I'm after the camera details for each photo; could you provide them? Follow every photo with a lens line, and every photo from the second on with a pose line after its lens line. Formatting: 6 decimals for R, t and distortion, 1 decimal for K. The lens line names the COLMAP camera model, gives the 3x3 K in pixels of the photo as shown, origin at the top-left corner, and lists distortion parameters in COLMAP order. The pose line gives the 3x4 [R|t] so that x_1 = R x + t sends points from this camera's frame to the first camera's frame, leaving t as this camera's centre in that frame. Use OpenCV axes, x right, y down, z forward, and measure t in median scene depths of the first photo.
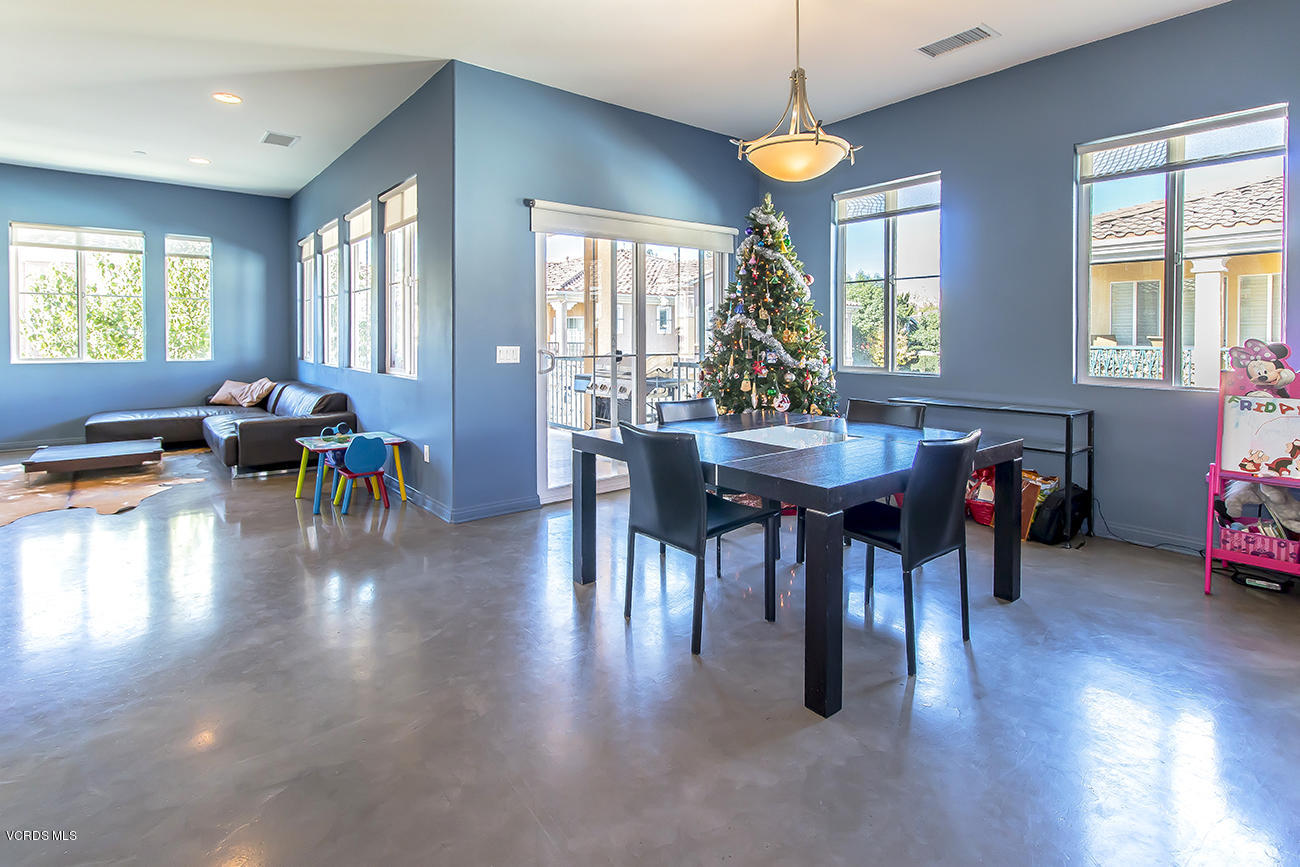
lens RADIAL K [[650.2, 0, 662.9], [0, 650.2, 351.7], [0, 0, 1]] dist [0.006036, 0.000623]
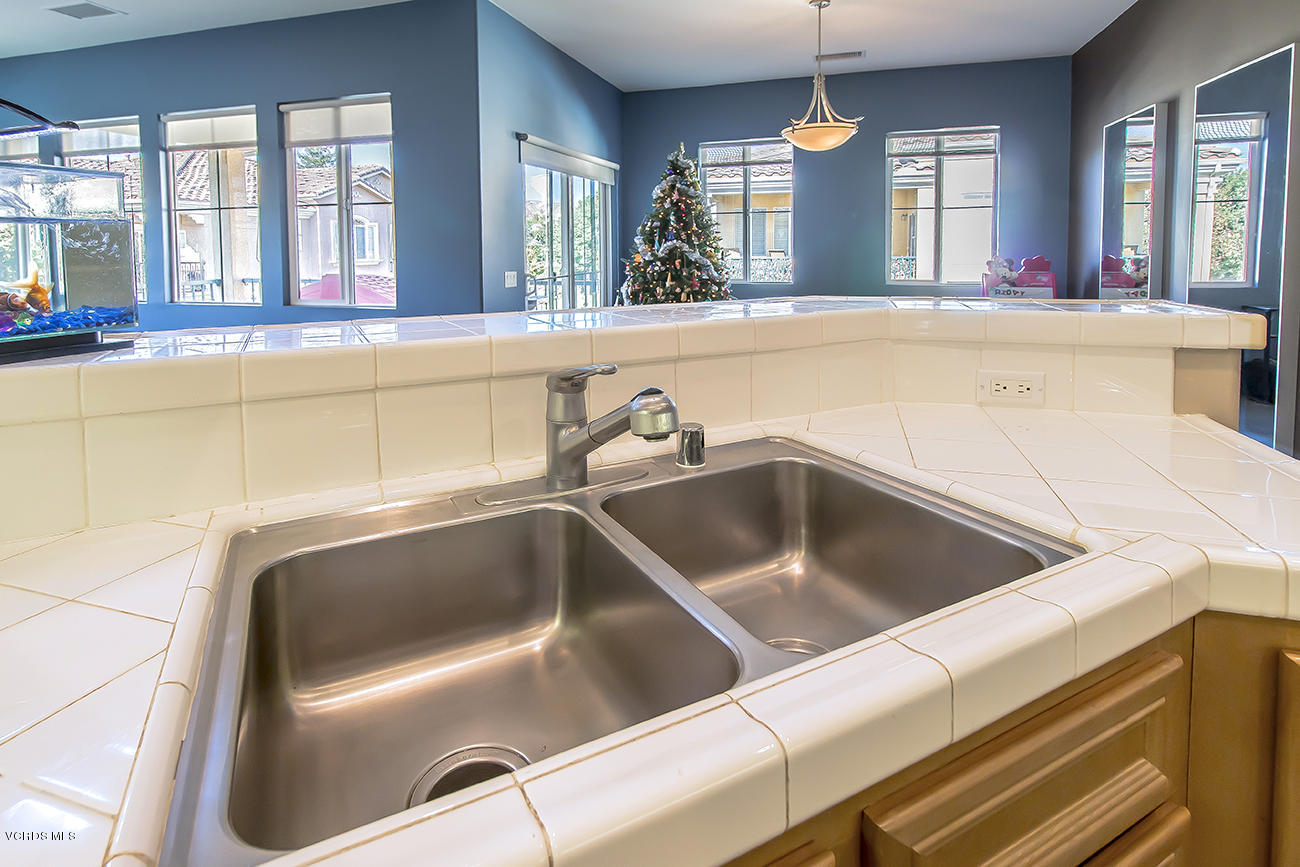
lens RADIAL K [[643.8, 0, 631.4], [0, 643.8, 279.3], [0, 0, 1]] dist [0.002586, 0.000629]
pose [[0.847234, -0.036906, 0.529937, -0.604905], [0.024965, 0.999248, 0.029677, -0.021271], [-0.530633, -0.011914, 0.847518, 0.008146]]
